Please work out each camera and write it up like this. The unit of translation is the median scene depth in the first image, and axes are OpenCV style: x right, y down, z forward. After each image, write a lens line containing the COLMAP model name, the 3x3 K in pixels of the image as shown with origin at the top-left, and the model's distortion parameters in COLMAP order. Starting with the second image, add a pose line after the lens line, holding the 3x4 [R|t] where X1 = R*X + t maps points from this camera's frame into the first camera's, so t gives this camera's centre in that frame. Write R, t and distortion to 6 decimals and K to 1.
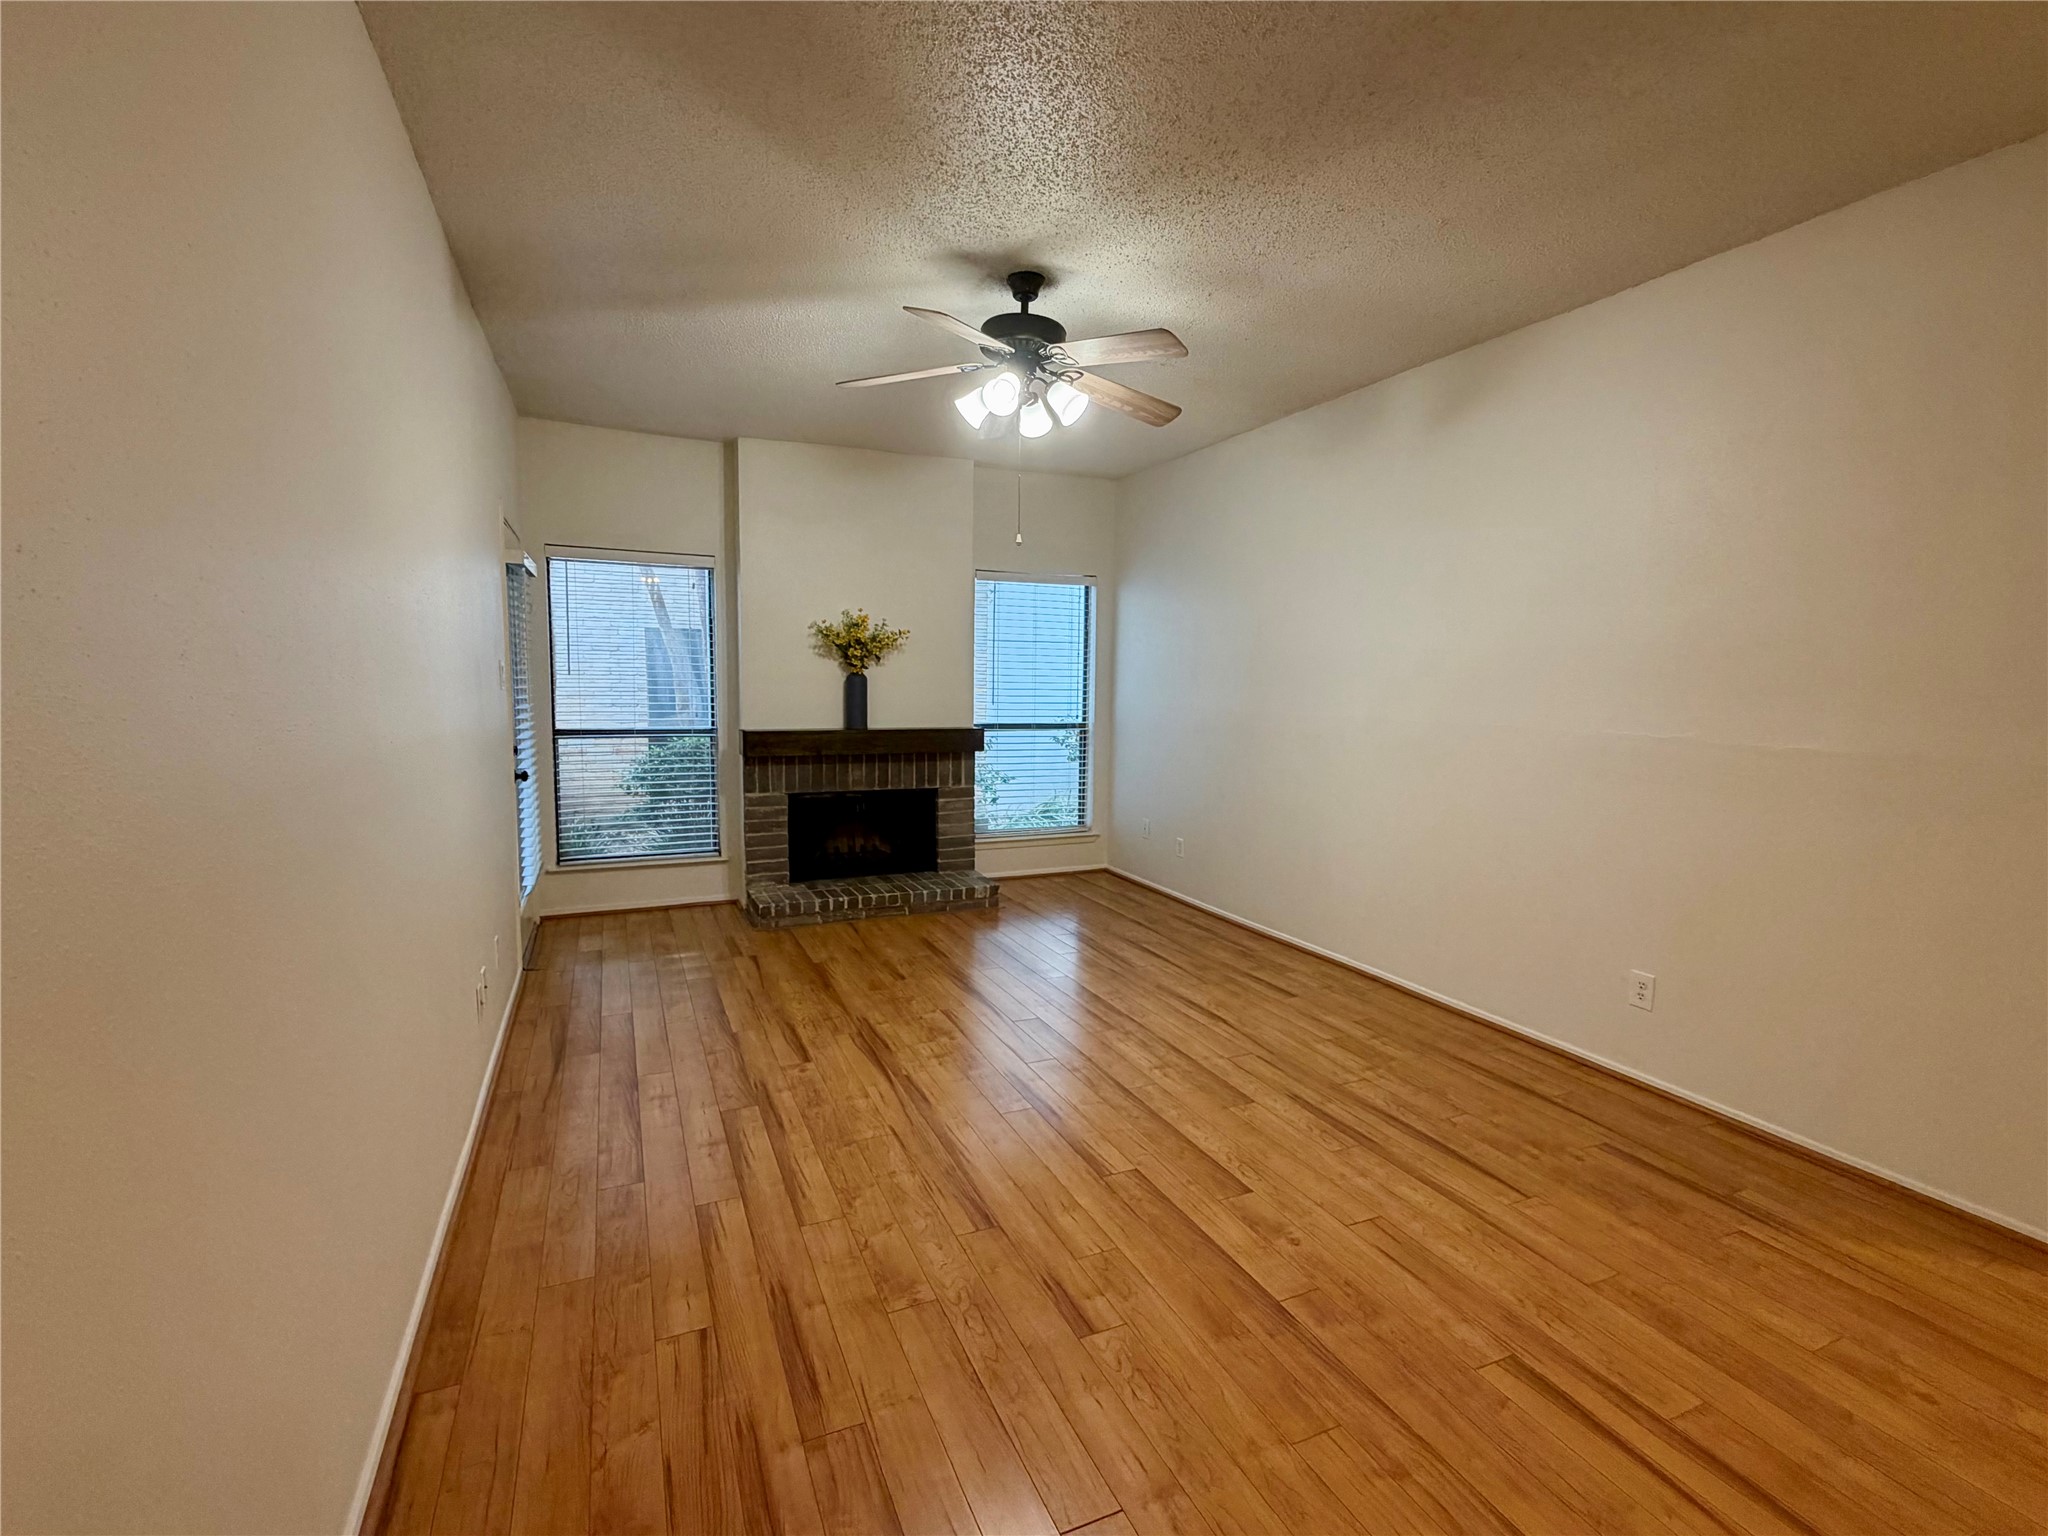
lens RADIAL K [[930.1, 0, 1021.5], [0, 930.1, 769.3], [0, 0, 1]] dist [-0.000804, 0.000257]
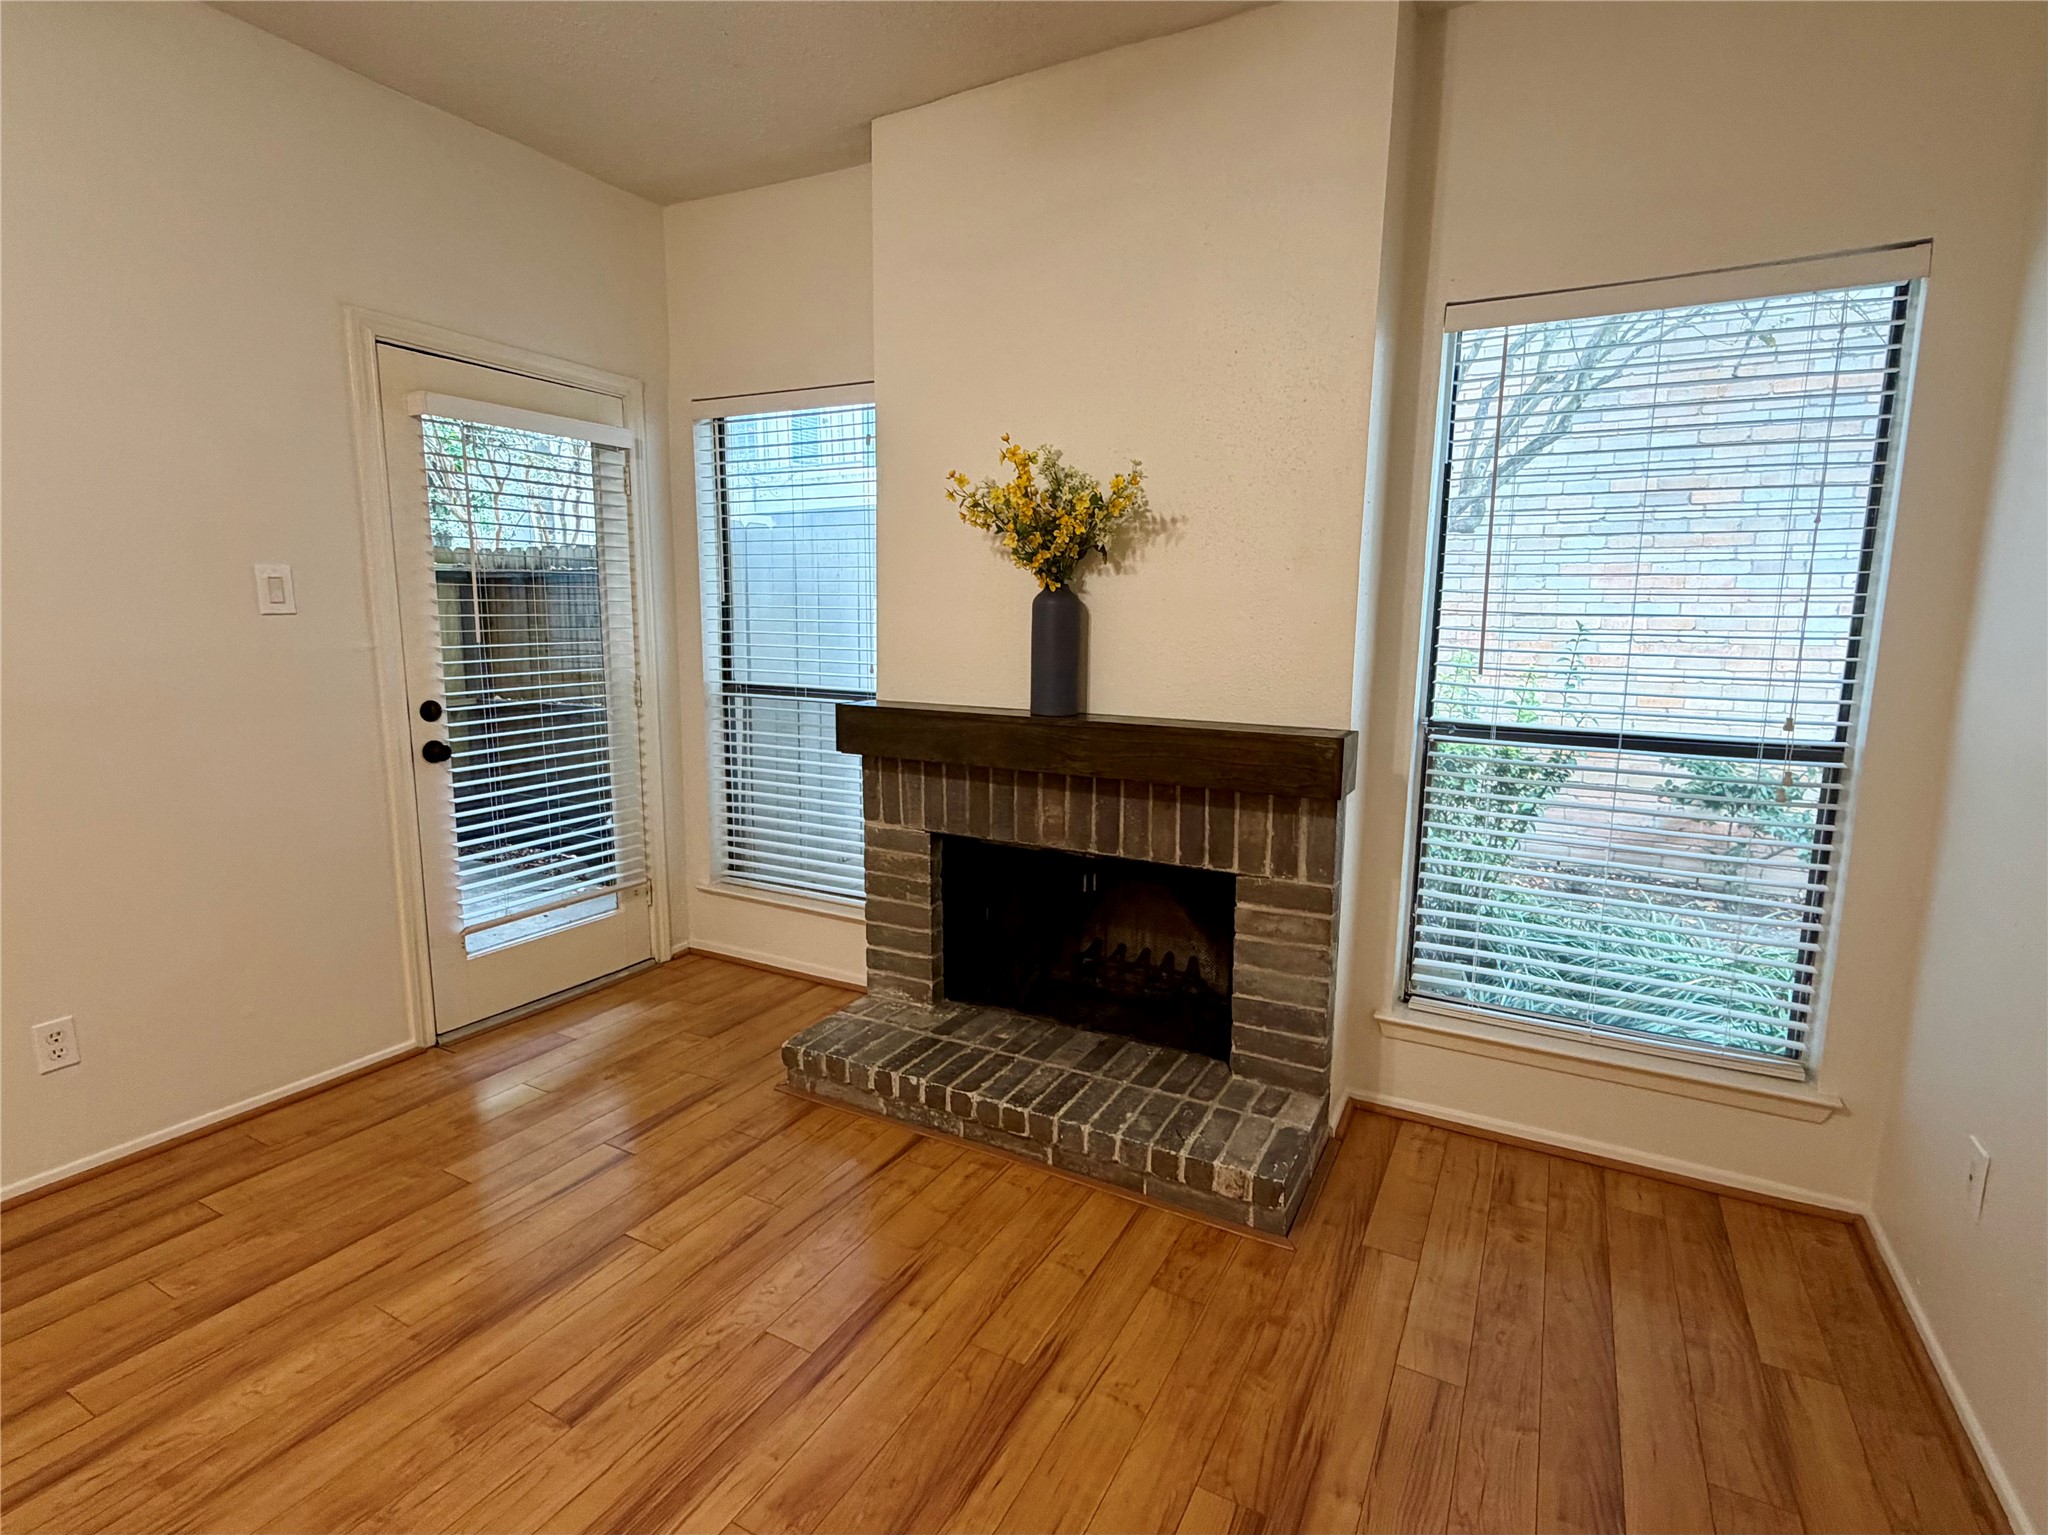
lens RADIAL K [[981.9, 0, 1024.0], [0, 981.9, 767.5], [0, 0, 1]] dist [-0.000854, -0.000103]
pose [[0.608874, 0.117731, -0.784482, 0.190327], [-0.082663, 0.992958, 0.084860, -0.056697], [0.788949, 0.013179, 0.614318, 0.689259]]
